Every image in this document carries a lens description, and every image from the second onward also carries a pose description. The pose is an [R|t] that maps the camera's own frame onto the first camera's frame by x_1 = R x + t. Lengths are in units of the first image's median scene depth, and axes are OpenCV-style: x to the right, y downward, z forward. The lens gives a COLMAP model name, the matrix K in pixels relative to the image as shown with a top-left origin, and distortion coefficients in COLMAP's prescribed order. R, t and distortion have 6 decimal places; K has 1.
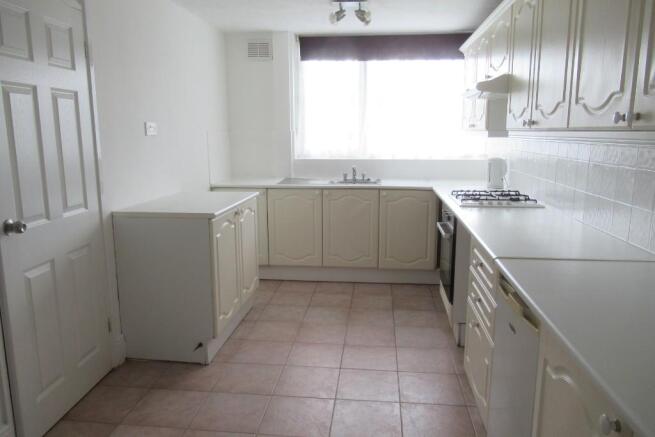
lens RADIAL K [[494.5, 0, 328.2], [0, 494.5, 210.8], [0, 0, 1]] dist [0.109102, 0.005336]
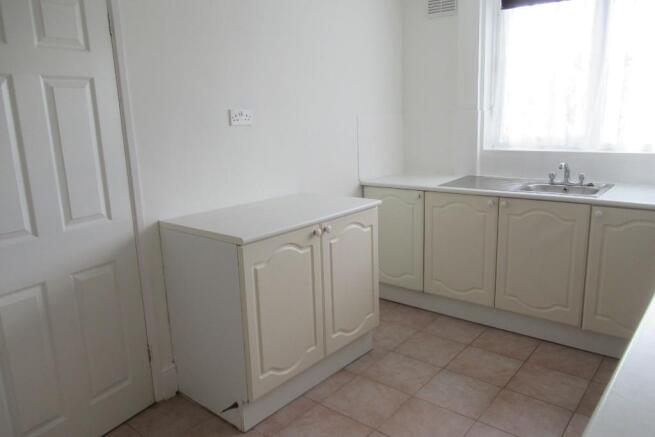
lens RADIAL K [[489.5, 0, 324.7], [0, 489.5, 222.1], [0, 0, 1]] dist [-0.005710, 0.001069]
pose [[0.832926, 0.096387, -0.544925, 0.160117], [-0.057586, 0.994465, 0.087881, -0.056265], [0.550380, -0.041818, 0.833867, 0.316920]]
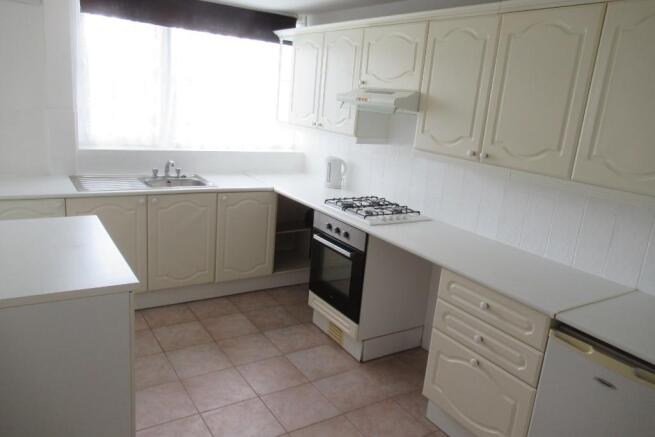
lens RADIAL K [[489.5, 0, 324.7], [0, 489.5, 222.1], [0, 0, 1]] dist [-0.005710, 0.001069]
pose [[0.774558, -0.090839, 0.625946, -0.284372], [0.012765, 0.991677, 0.128118, -0.098627], [-0.632375, -0.091245, 0.769270, 0.239316]]
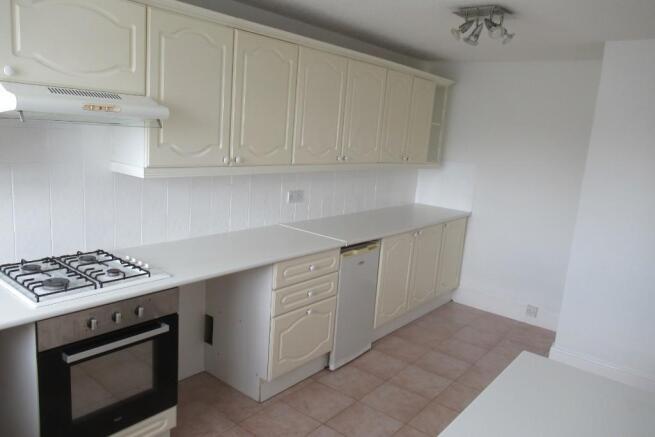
lens RADIAL K [[489.5, 0, 324.7], [0, 489.5, 222.1], [0, 0, 1]] dist [-0.005710, 0.001069]
pose [[-0.841196, -0.163322, 0.515476, -0.202304], [0.014974, 0.945894, 0.324130, -0.224823], [-0.540523, 0.280376, -0.793237, 1.022785]]
